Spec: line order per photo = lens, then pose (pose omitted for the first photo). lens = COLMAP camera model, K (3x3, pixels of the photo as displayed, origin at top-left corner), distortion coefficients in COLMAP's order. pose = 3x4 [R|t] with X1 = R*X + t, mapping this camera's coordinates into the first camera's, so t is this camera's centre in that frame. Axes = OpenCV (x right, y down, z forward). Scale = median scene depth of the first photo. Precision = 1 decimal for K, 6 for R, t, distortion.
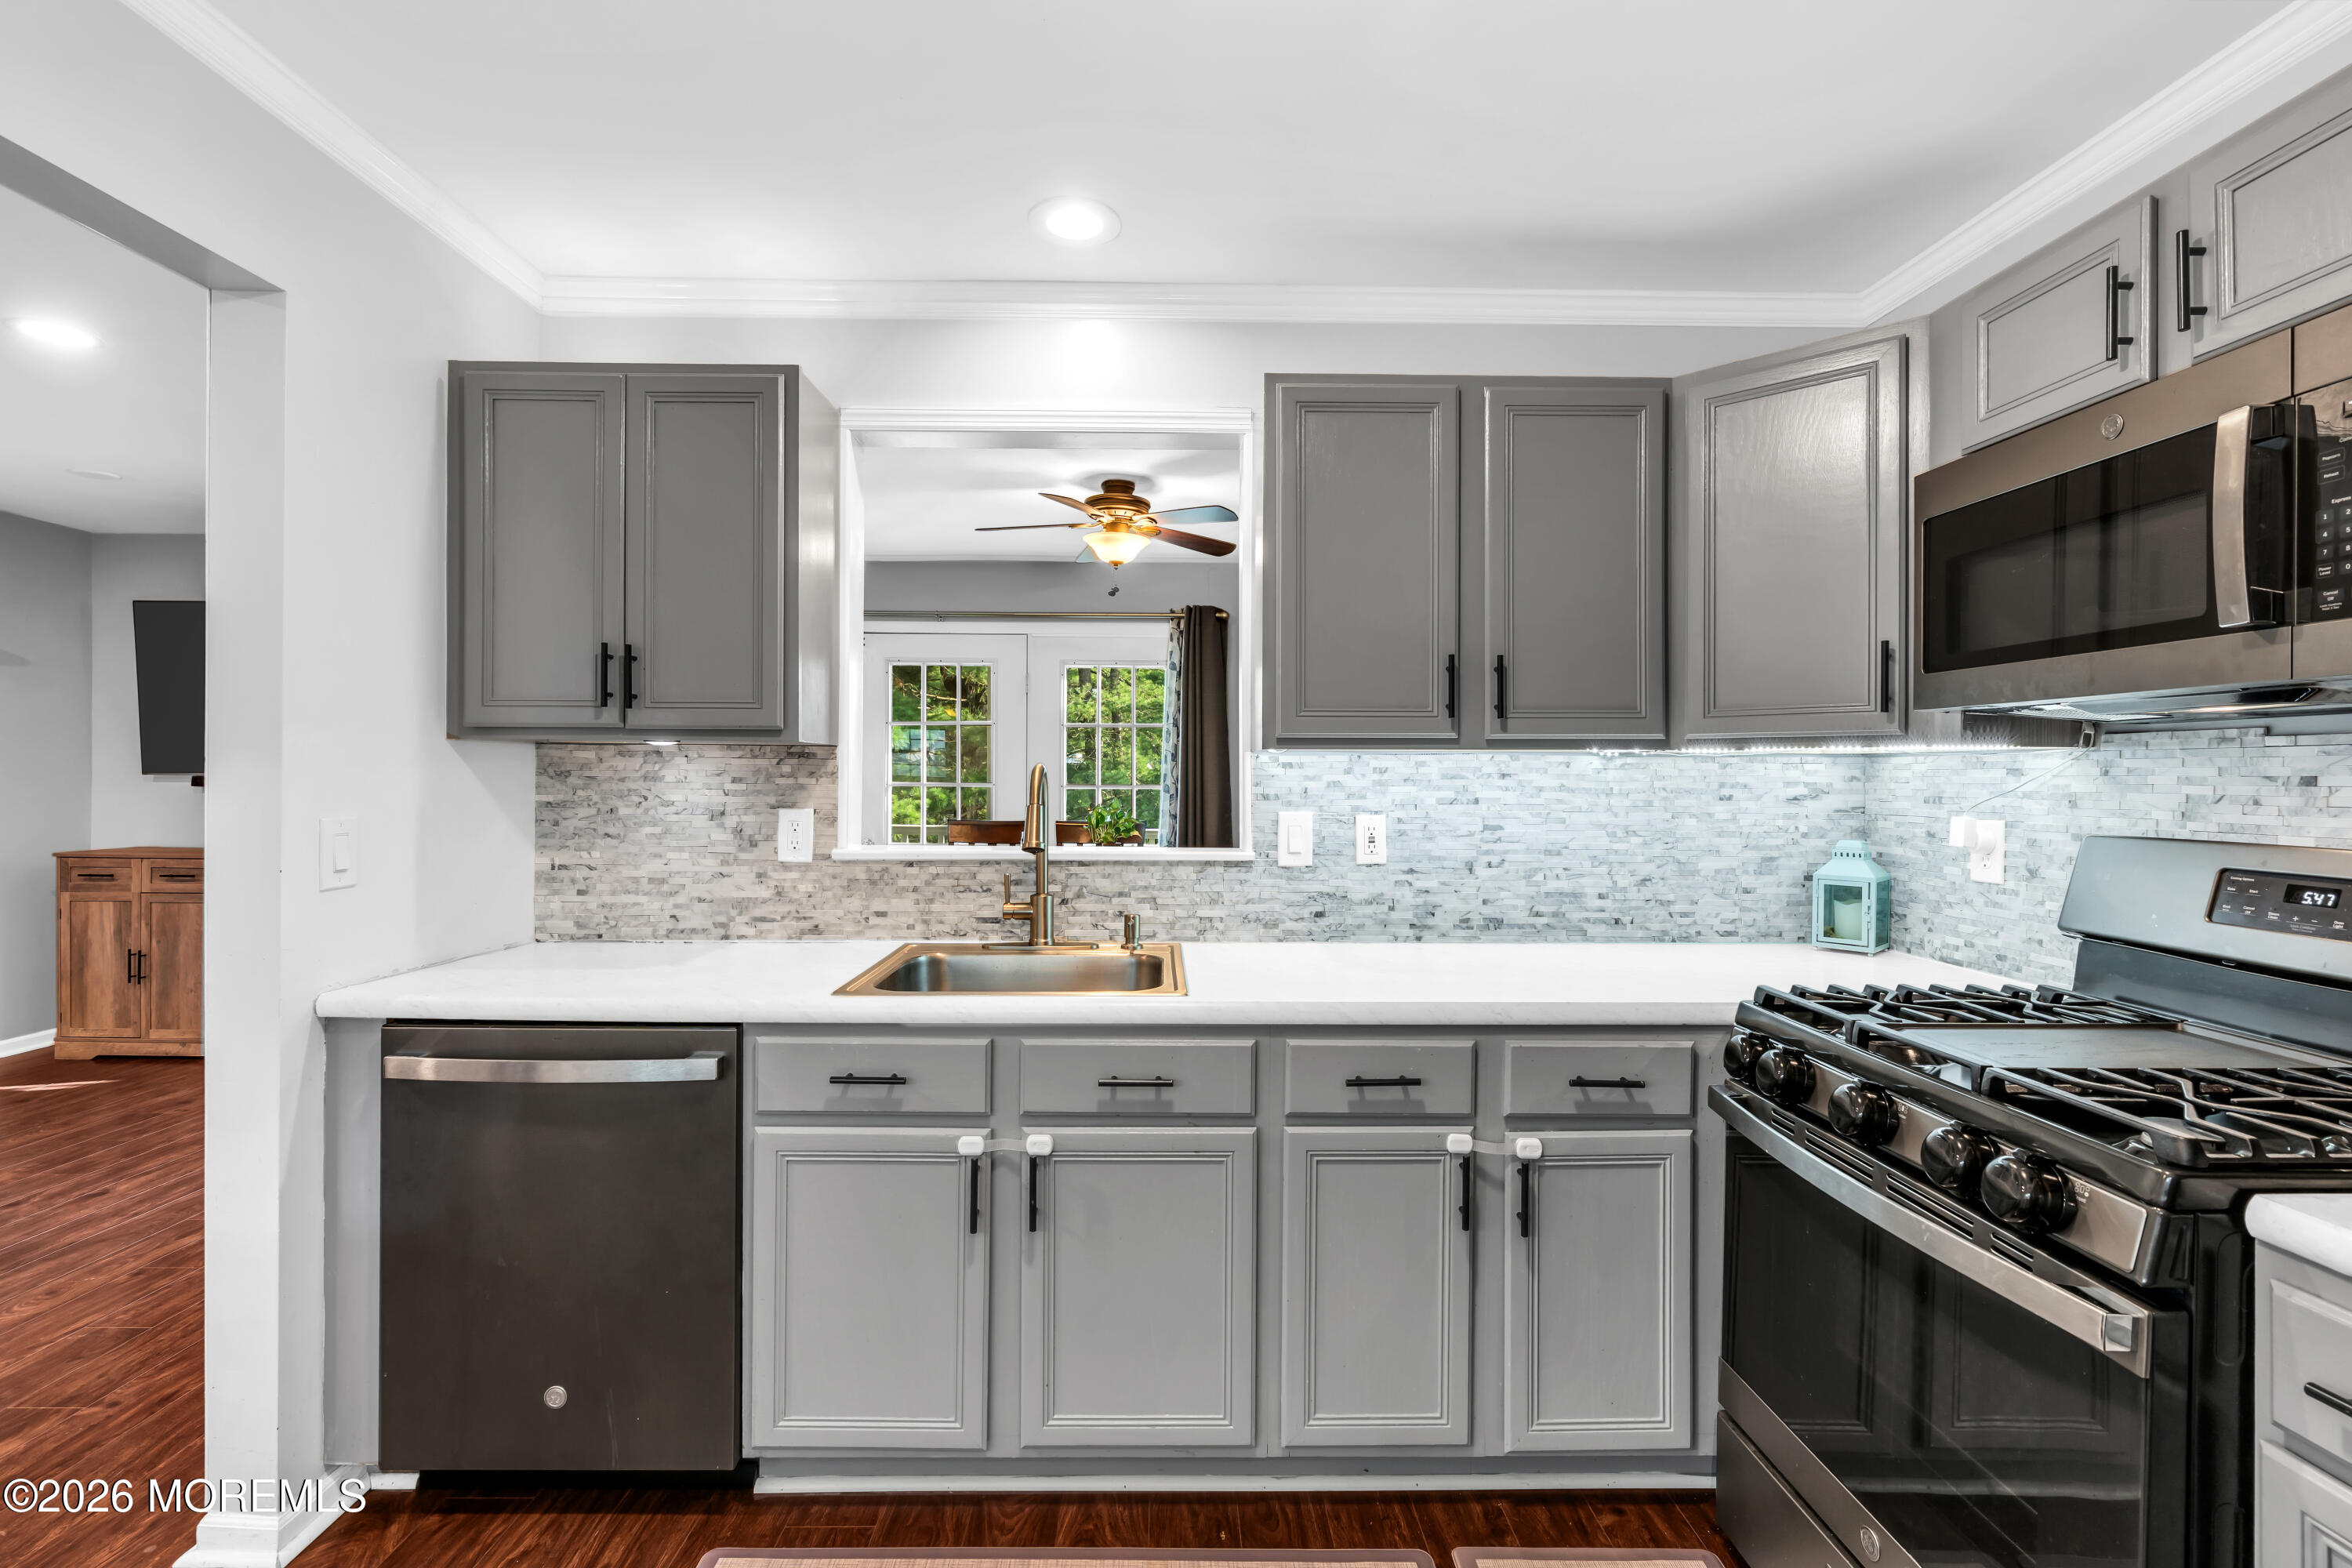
lens RADIAL K [[1050.2, 0, 1170.7], [0, 1050.2, 777.1], [0, 0, 1]] dist [-0.008195, 0.003270]
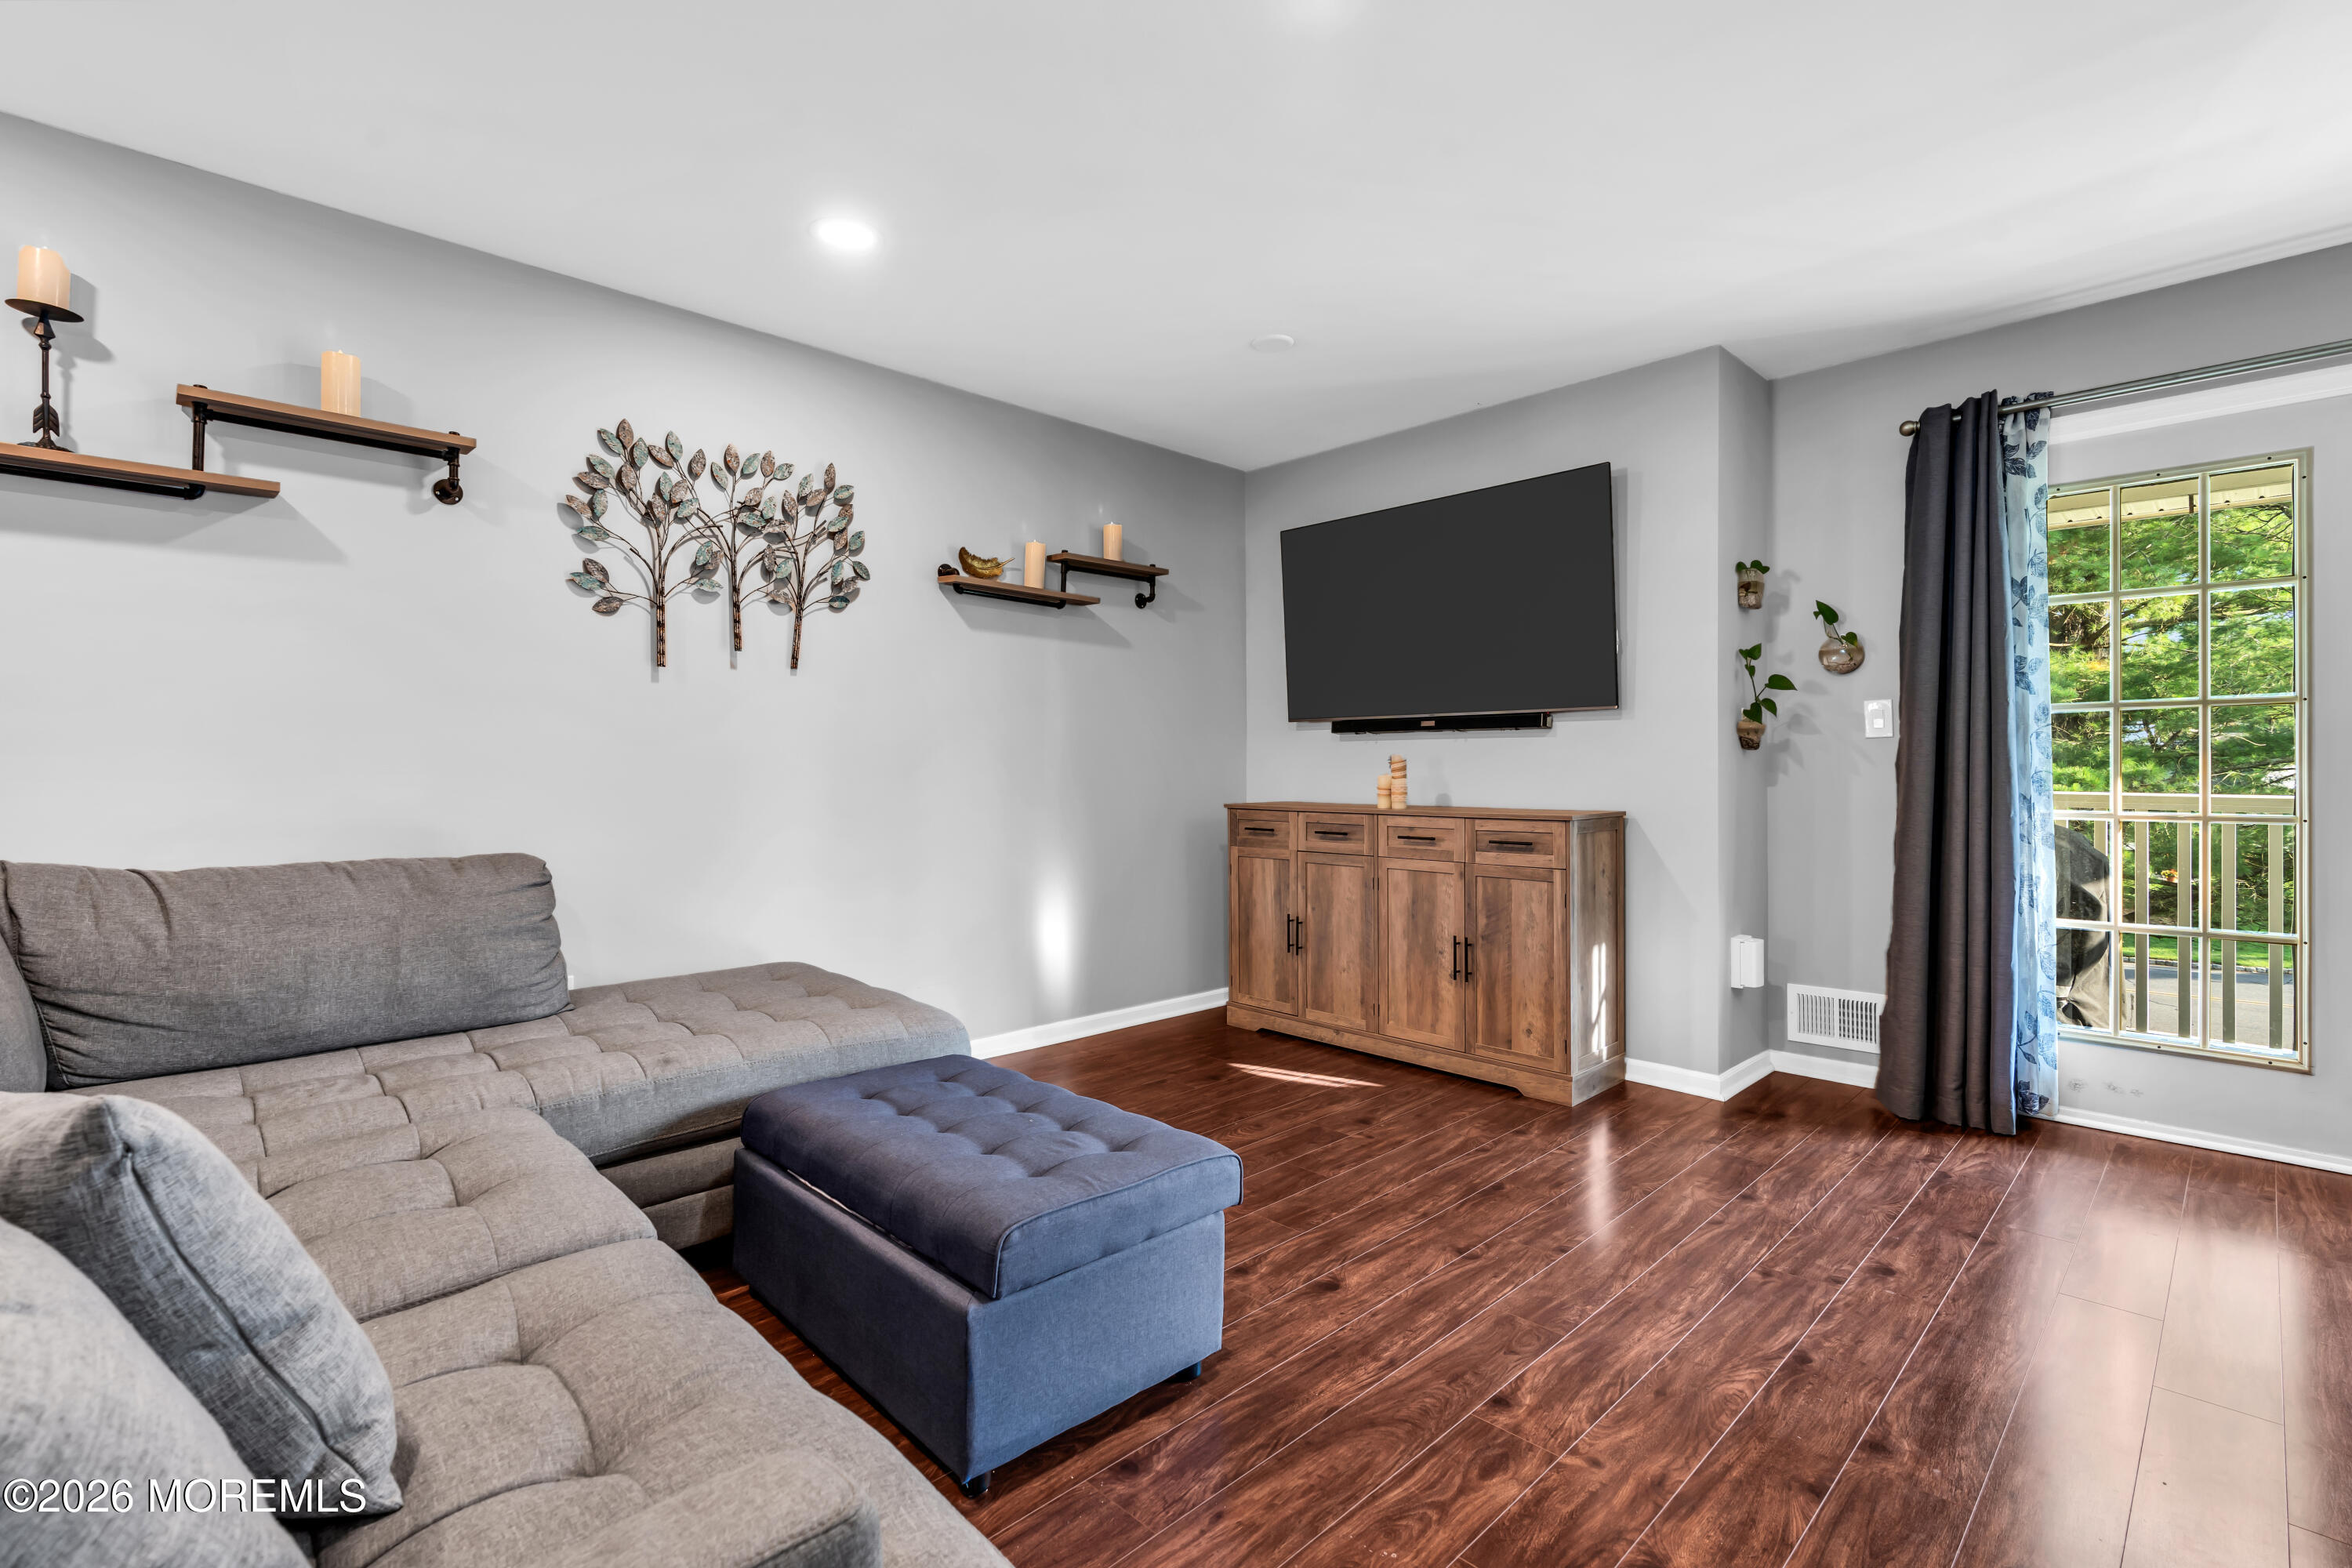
lens RADIAL K [[1060.8, 0, 1176.5], [0, 1060.8, 770.7], [0, 0, 1]] dist [-0.005929, 0.000516]
pose [[0.687374, -0.008073, -0.726258, -0.778133], [0.006670, 0.999966, -0.004803, 0.089356], [0.726273, -0.001543, 0.687405, 0.599390]]
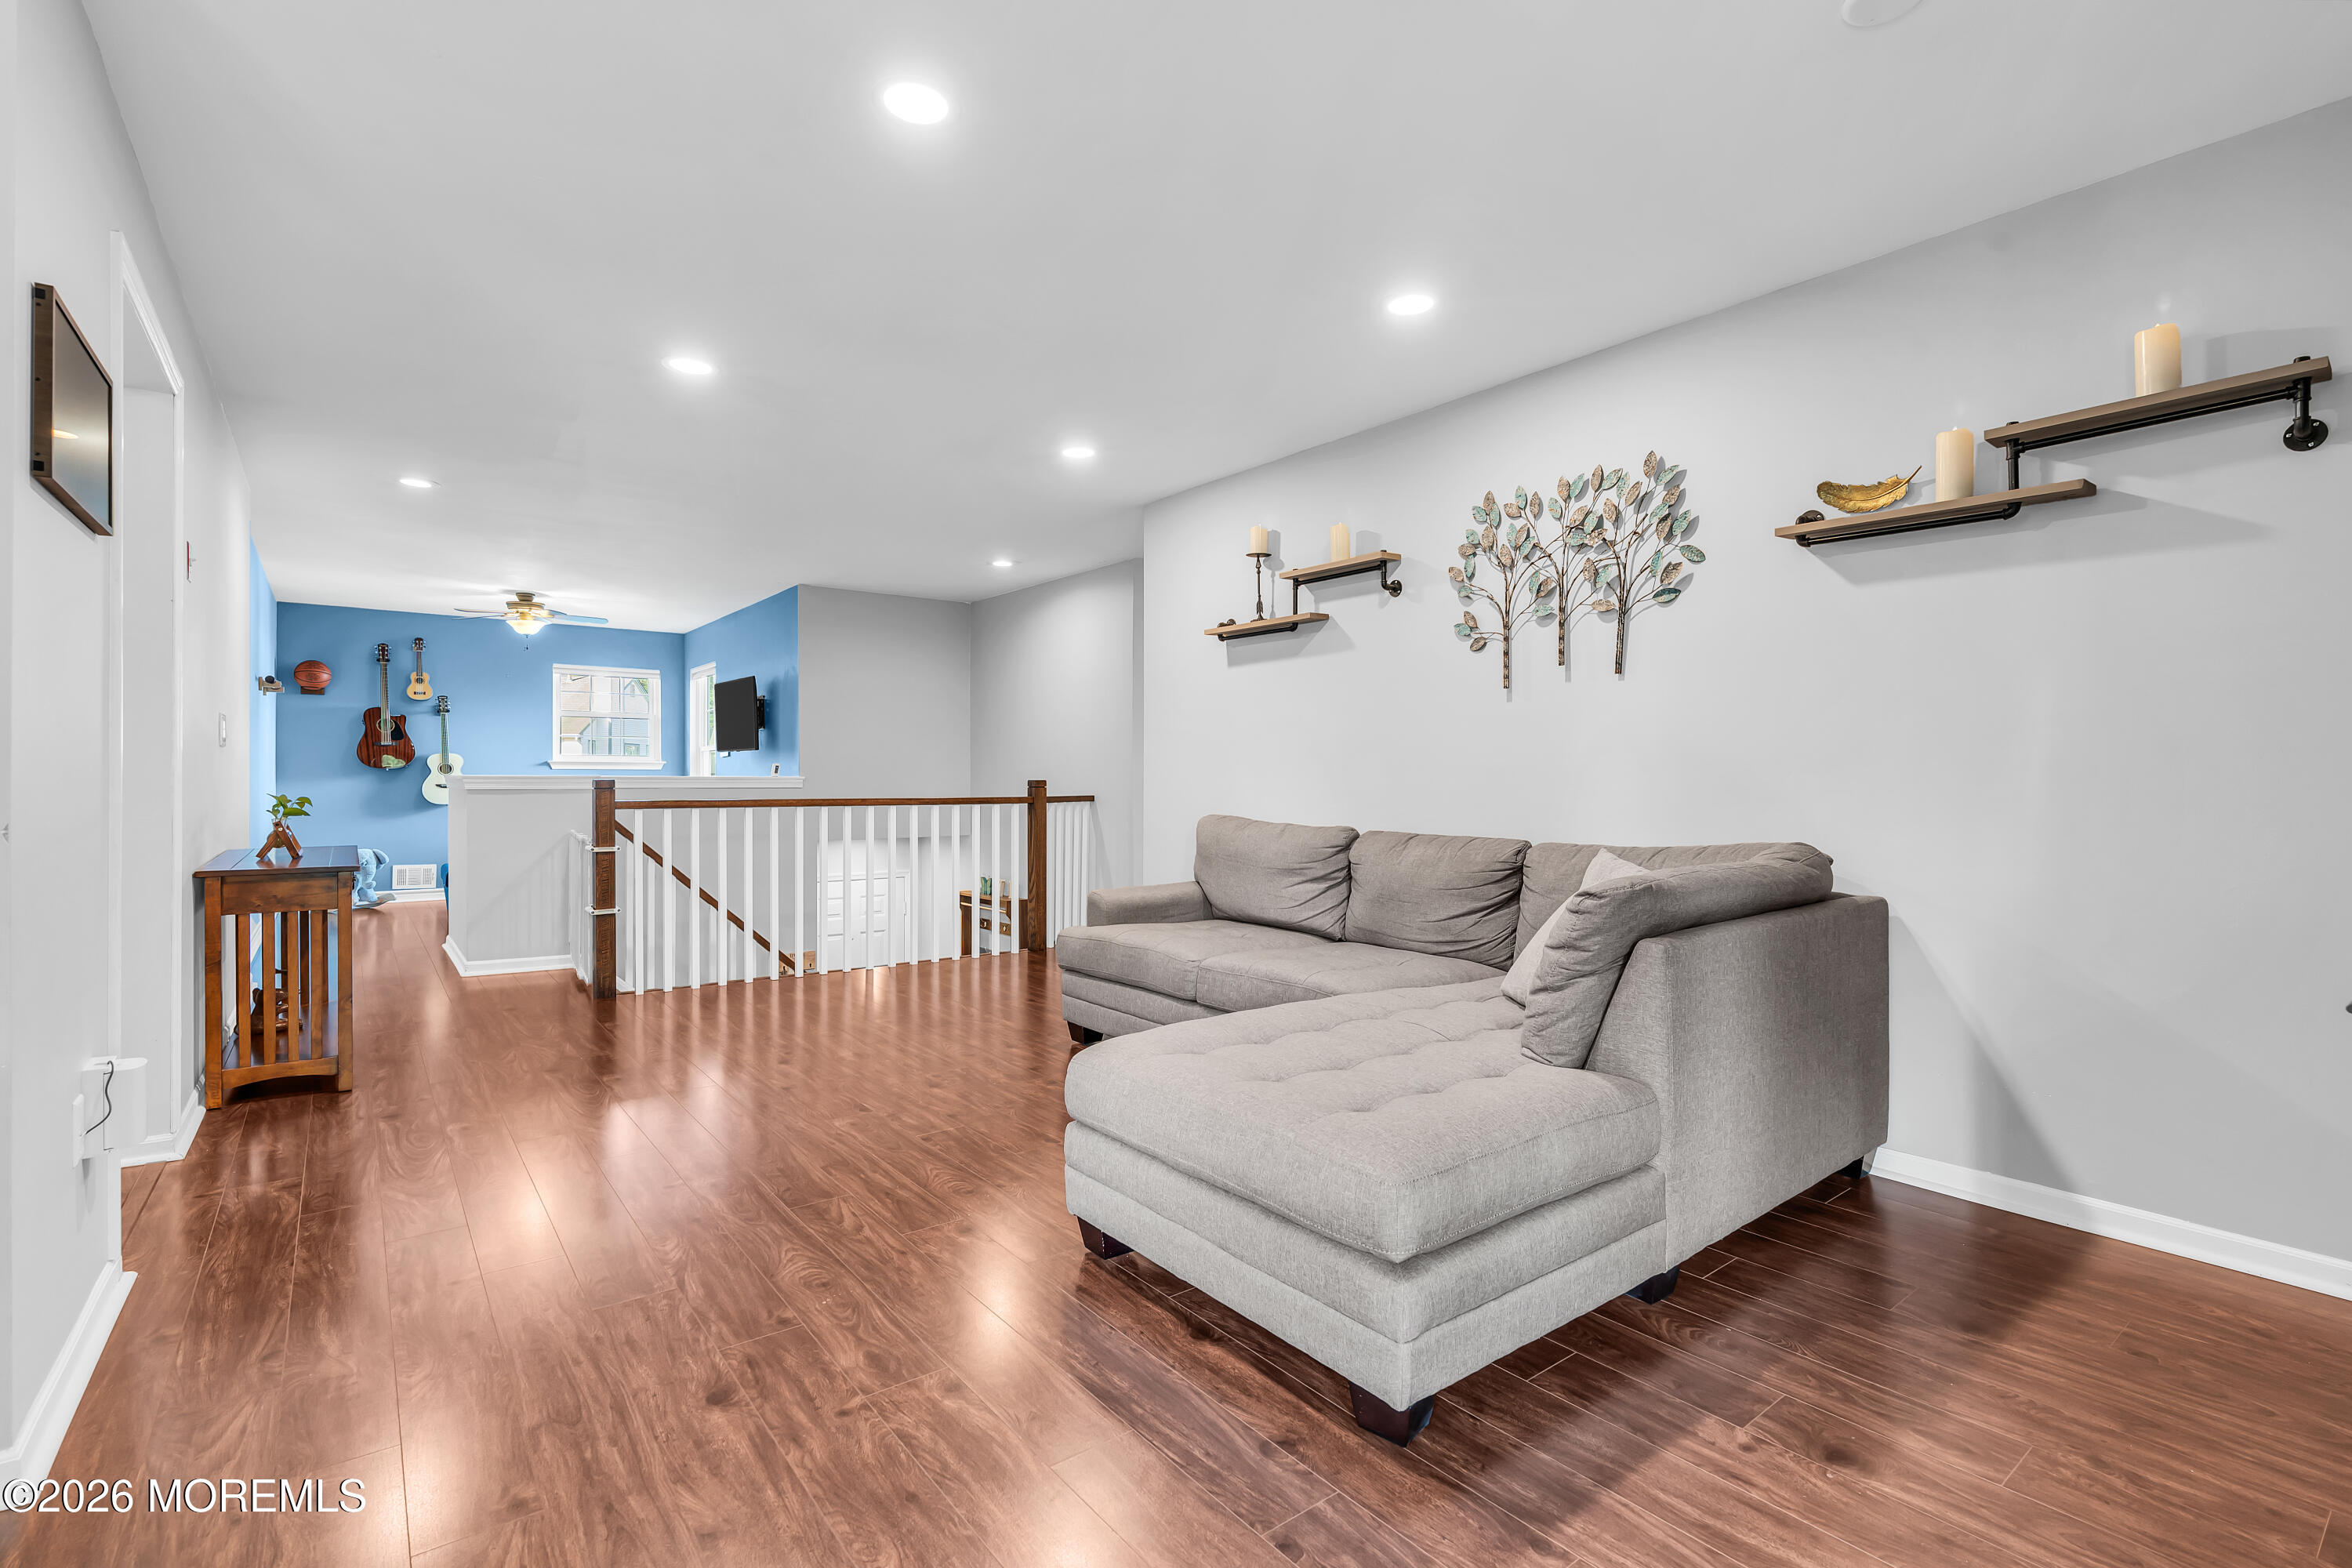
lens RADIAL K [[1073.1, 0, 1170.9], [0, 1073.1, 782.9], [0, 0, 1]] dist [-0.004859, 0.000134]
pose [[-0.801474, -0.007938, -0.597977, -0.824269], [-0.009874, 0.999951, -0.000040, 0.094245], [0.597948, 0.005873, -0.801513, 1.963772]]
